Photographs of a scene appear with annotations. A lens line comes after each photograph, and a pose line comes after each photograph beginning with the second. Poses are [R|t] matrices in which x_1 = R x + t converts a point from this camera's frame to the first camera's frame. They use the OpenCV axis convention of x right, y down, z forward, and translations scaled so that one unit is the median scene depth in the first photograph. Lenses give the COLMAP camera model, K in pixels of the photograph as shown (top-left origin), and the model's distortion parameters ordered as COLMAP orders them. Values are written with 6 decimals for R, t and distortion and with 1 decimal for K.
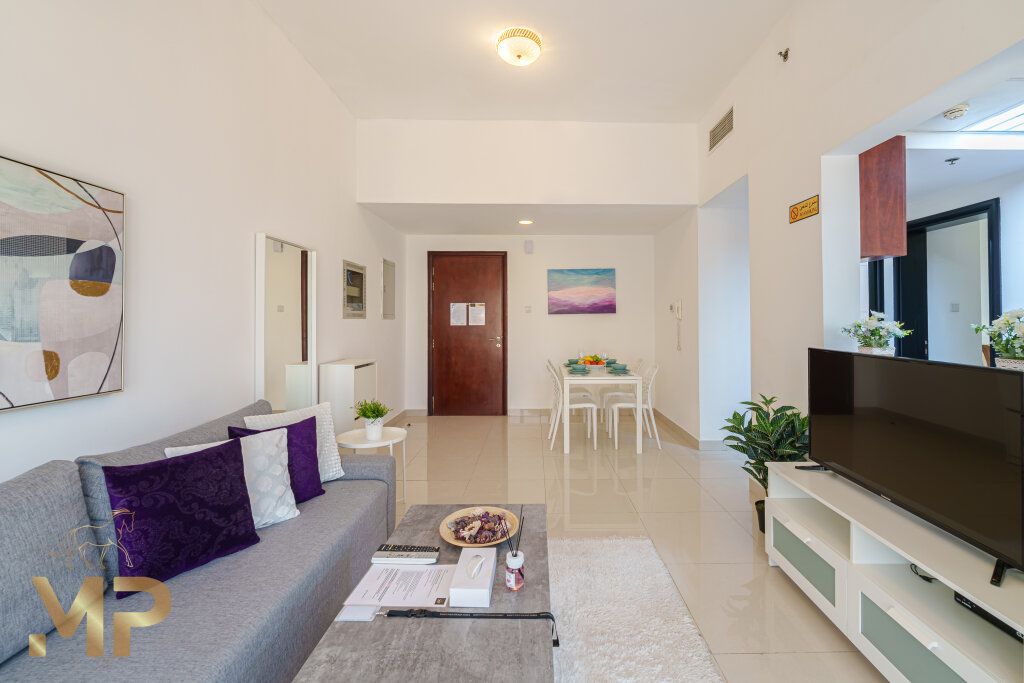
lens RADIAL K [[423.8, 0, 529.7], [0, 423.8, 315.9], [0, 0, 1]] dist [0.003227, 0.000186]
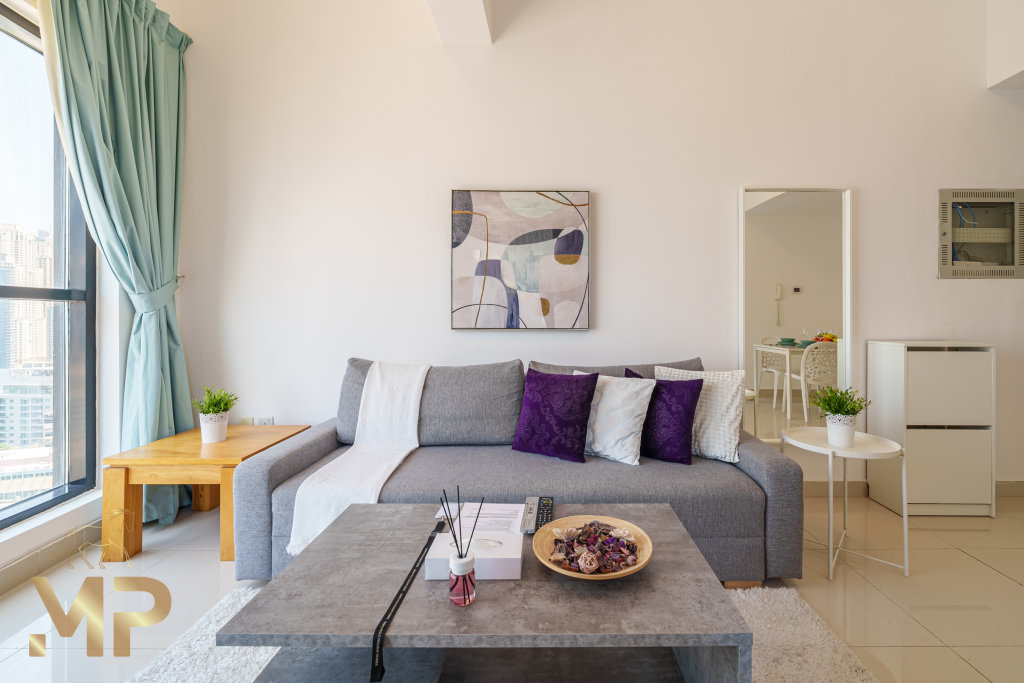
lens RADIAL K [[423.8, 0, 523.7], [0, 423.8, 313.5], [0, 0, 1]] dist [0.003227, 0.000186]
pose [[0.020723, 0.005156, -0.999772, 0.517313], [0.008931, 0.999946, 0.005342, 0.127190], [0.999745, -0.009040, 0.020675, 0.850161]]
